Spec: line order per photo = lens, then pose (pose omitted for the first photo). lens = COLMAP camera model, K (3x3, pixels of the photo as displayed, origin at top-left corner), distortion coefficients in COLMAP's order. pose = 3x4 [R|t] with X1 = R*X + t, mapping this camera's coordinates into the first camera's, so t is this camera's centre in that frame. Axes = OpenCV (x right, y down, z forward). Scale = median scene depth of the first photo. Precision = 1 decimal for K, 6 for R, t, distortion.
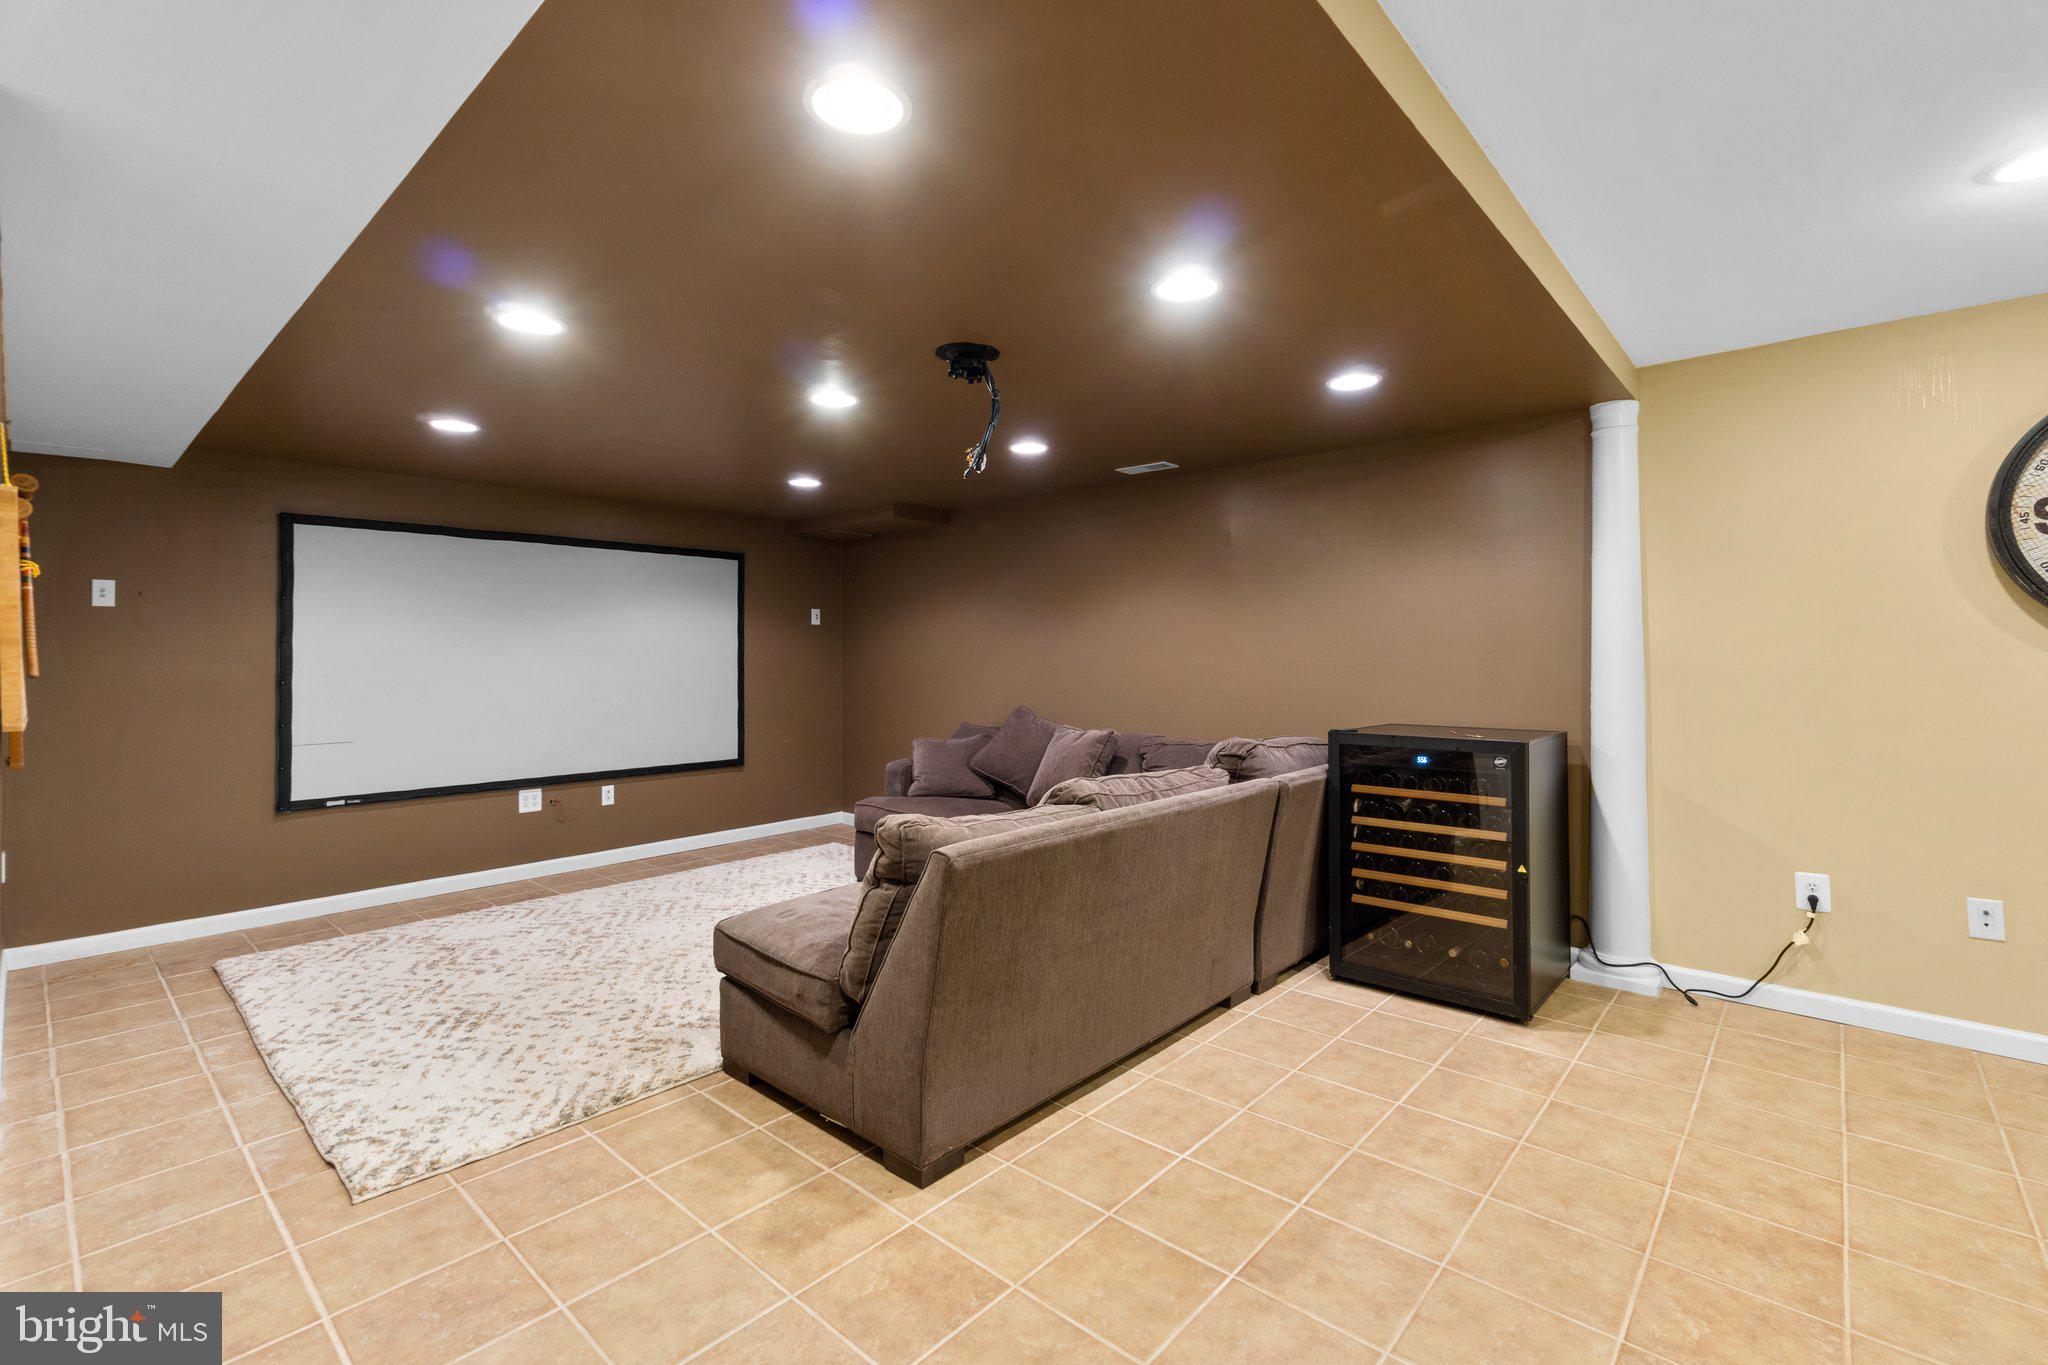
lens RADIAL K [[889.9, 0, 1045.1], [0, 889.9, 646.6], [0, 0, 1]] dist [-0.007828, 0.001884]
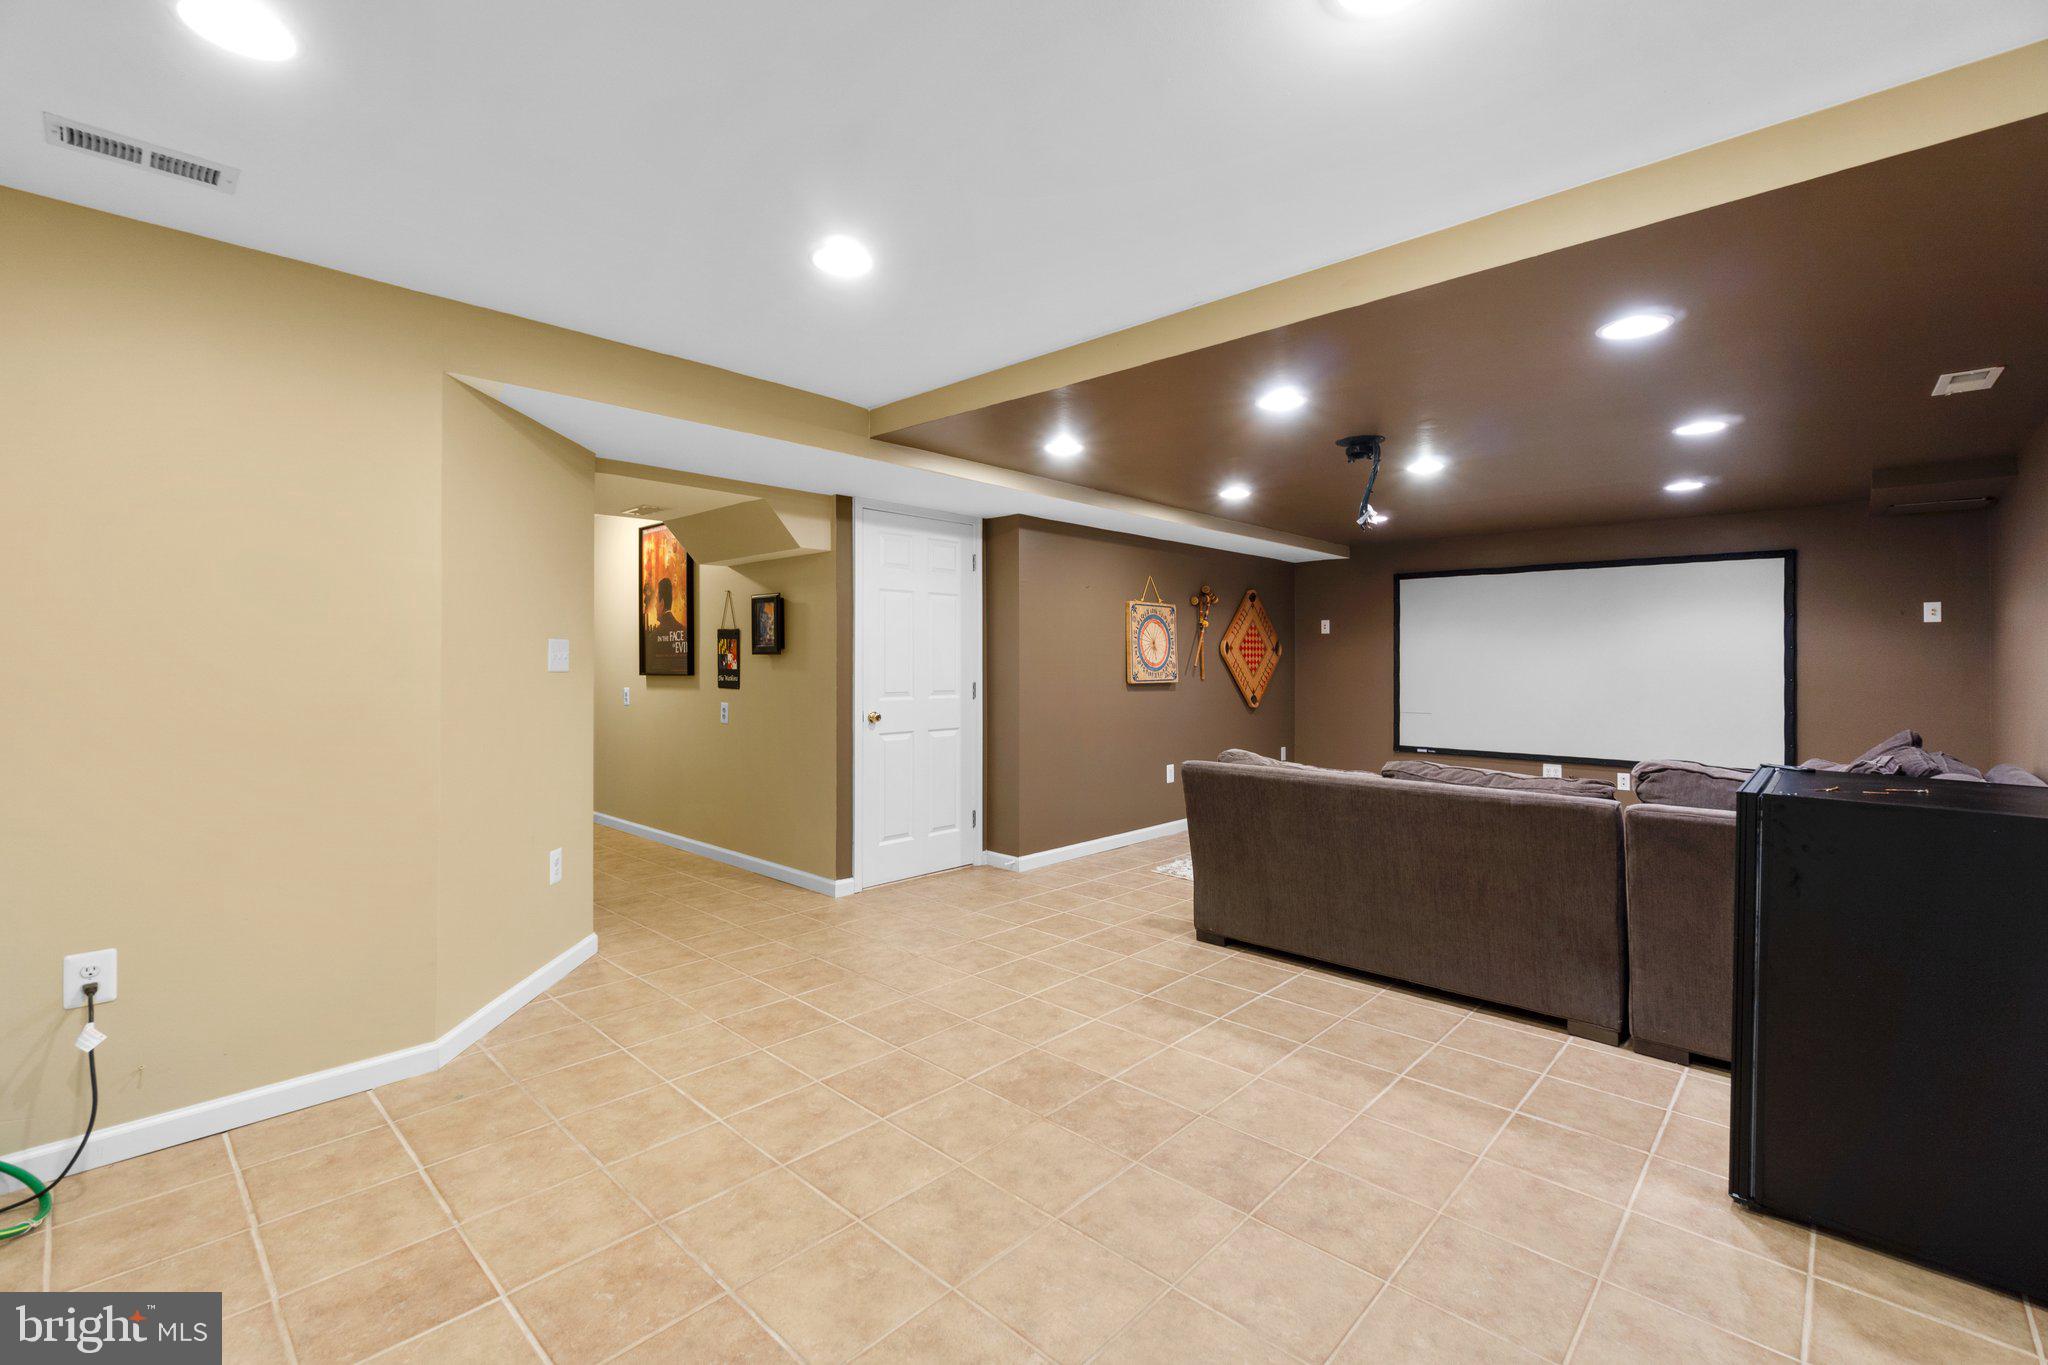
lens RADIAL K [[889.9, 0, 1021.7], [0, 889.9, 674.7], [0, 0, 1]] dist [-0.007828, 0.001884]
pose [[-0.022307, 0.020302, -0.999545, 1.236178], [0.006418, 0.999776, 0.020163, 0.002723], [0.999731, -0.005966, -0.022432, 0.473873]]
